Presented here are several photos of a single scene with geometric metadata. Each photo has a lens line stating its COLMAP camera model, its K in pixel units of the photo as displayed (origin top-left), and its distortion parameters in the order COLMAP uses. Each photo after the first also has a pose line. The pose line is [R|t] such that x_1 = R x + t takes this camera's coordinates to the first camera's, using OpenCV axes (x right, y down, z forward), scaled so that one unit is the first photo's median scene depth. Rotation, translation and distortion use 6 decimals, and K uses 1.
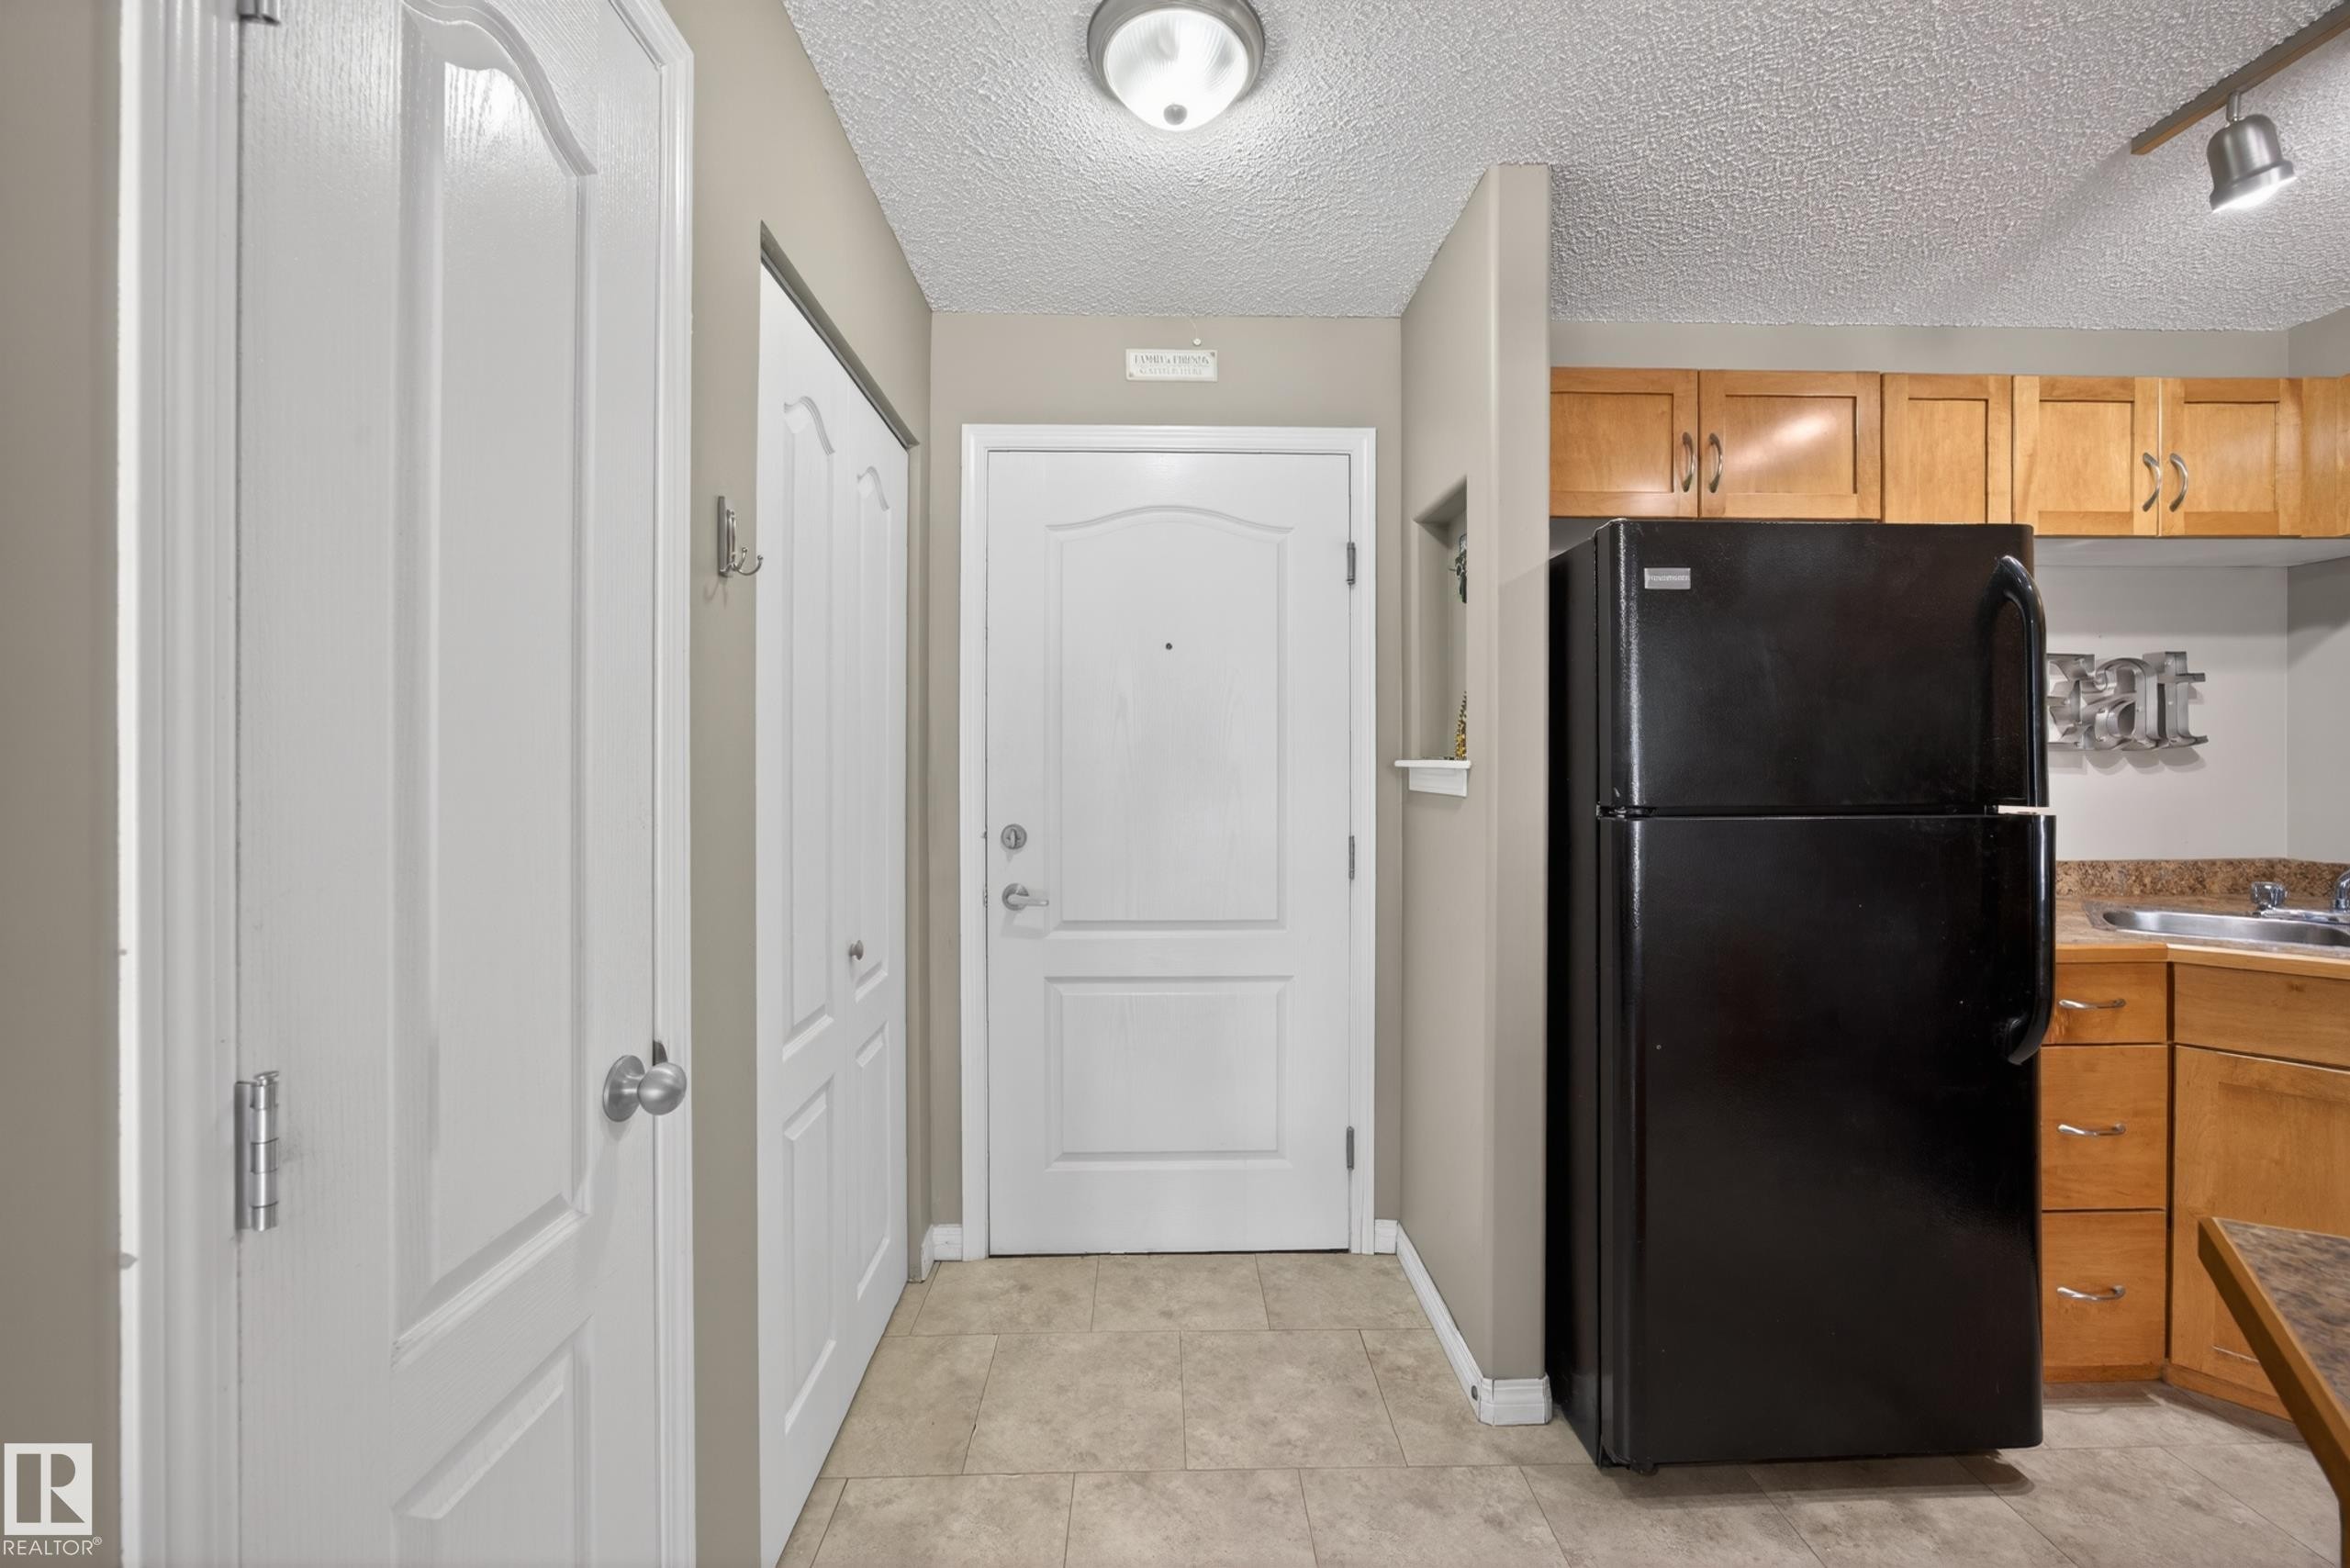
lens RADIAL K [[913.3, 0, 1175.7], [0, 913.3, 764.1], [0, 0, 1]] dist [-0.032648, 0.008338]
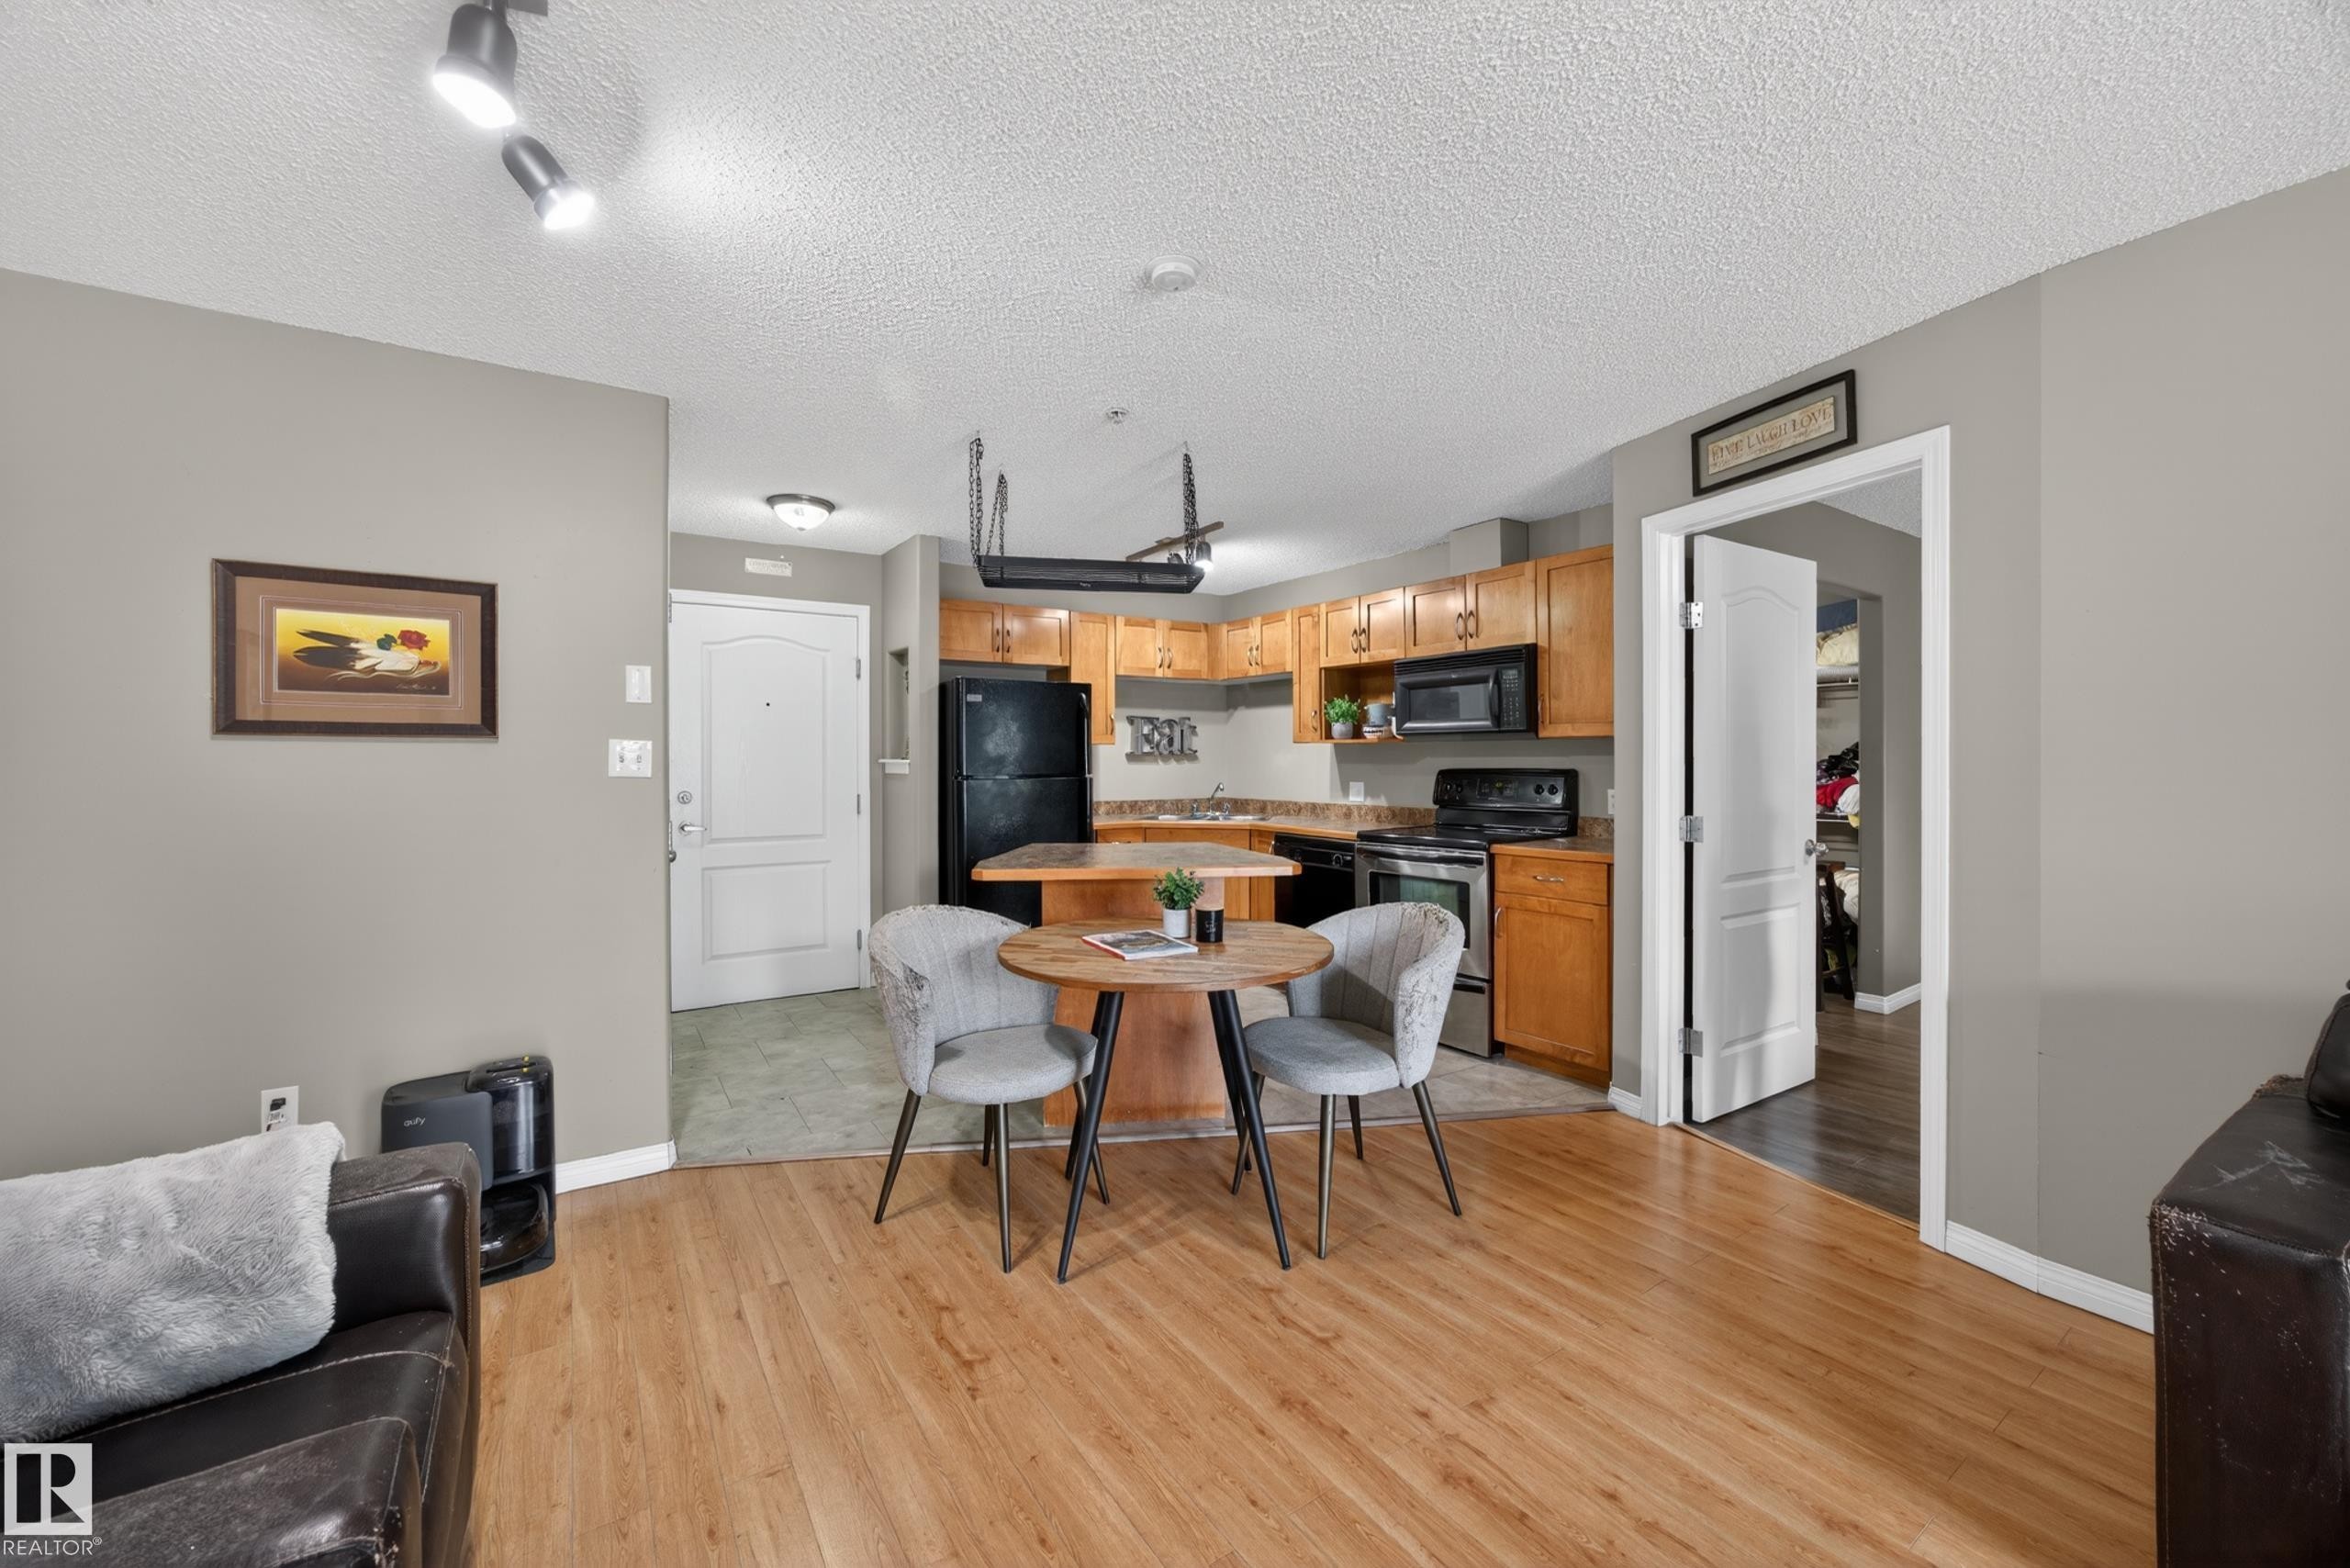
lens RADIAL K [[913.3, 0, 1175.7], [0, 913.3, 764.1], [0, 0, 1]] dist [-0.032648, 0.008338]
pose [[0.847252, -0.002190, 0.531187, -0.326779], [-0.000310, 0.999989, 0.004618, -0.002507], [-0.531192, -0.004077, 0.847242, -1.279233]]
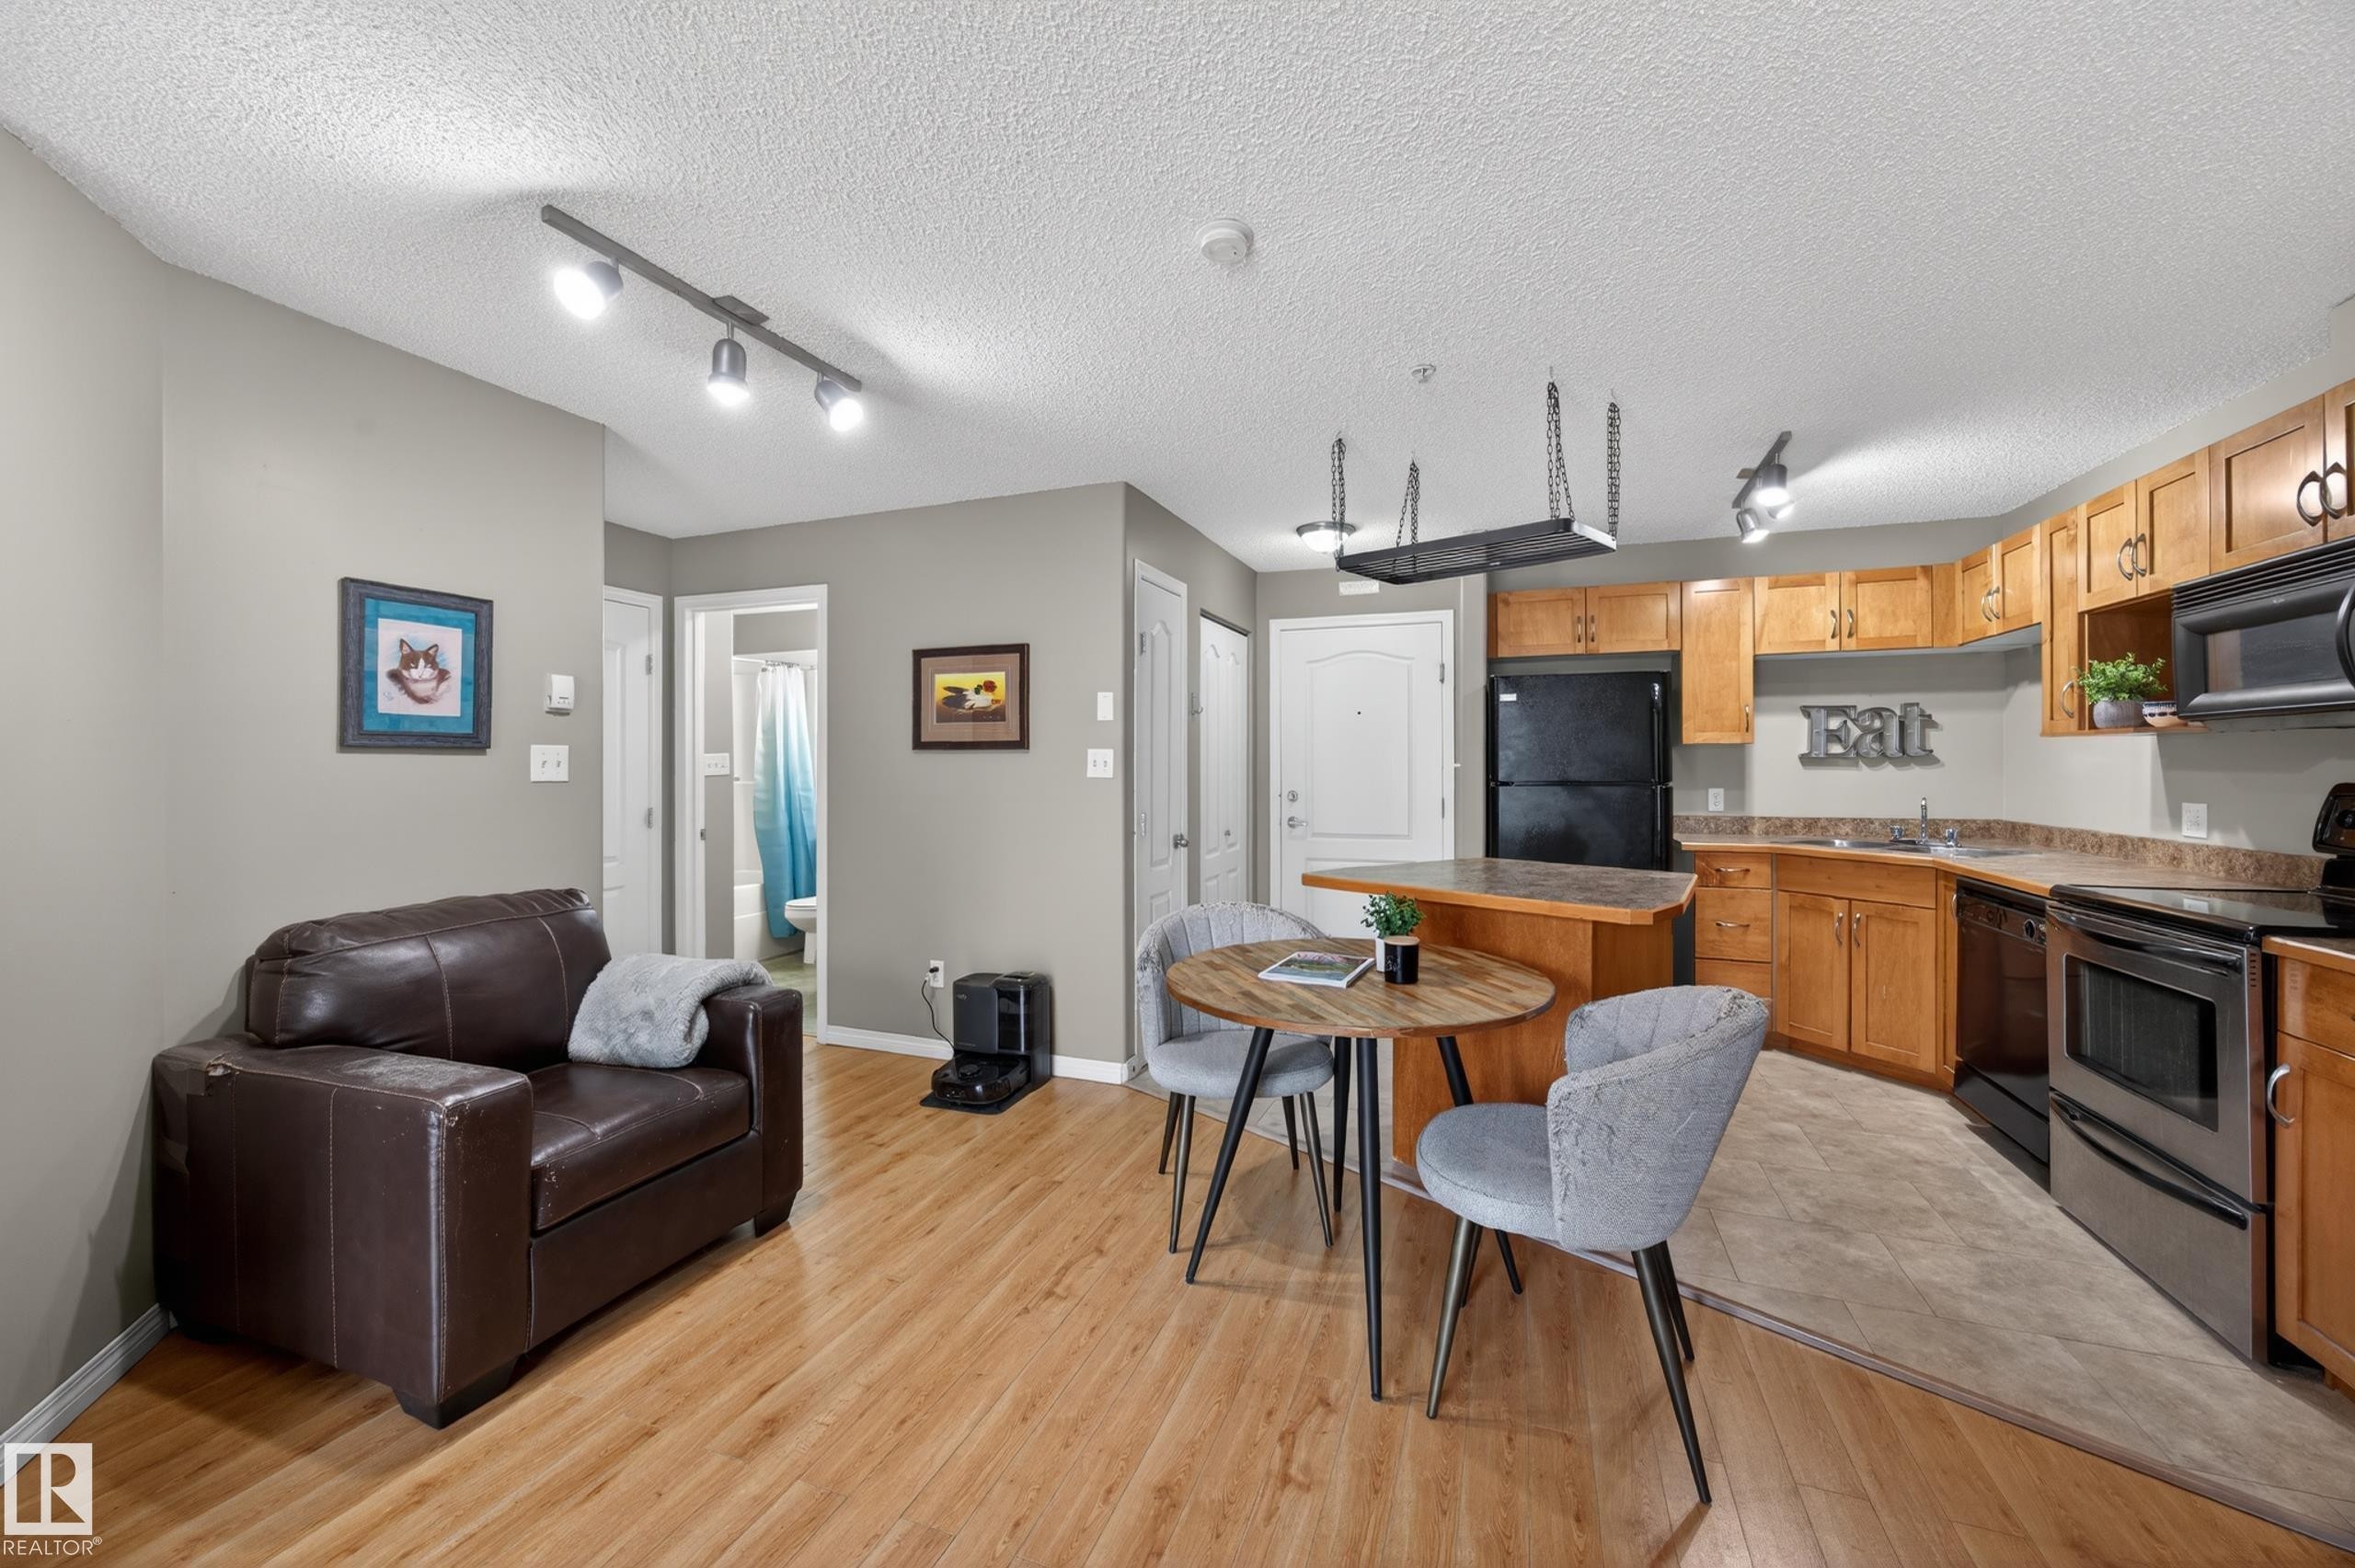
lens RADIAL K [[915.1, 0, 1178.2], [0, 915.1, 764.1], [0, 0, 1]] dist [-0.032648, 0.008338]
pose [[0.922334, -0.000215, -0.386393, 0.469333], [0.000383, 1.000000, 0.000359, -0.003852], [0.386393, -0.000479, 0.922334, -1.304207]]
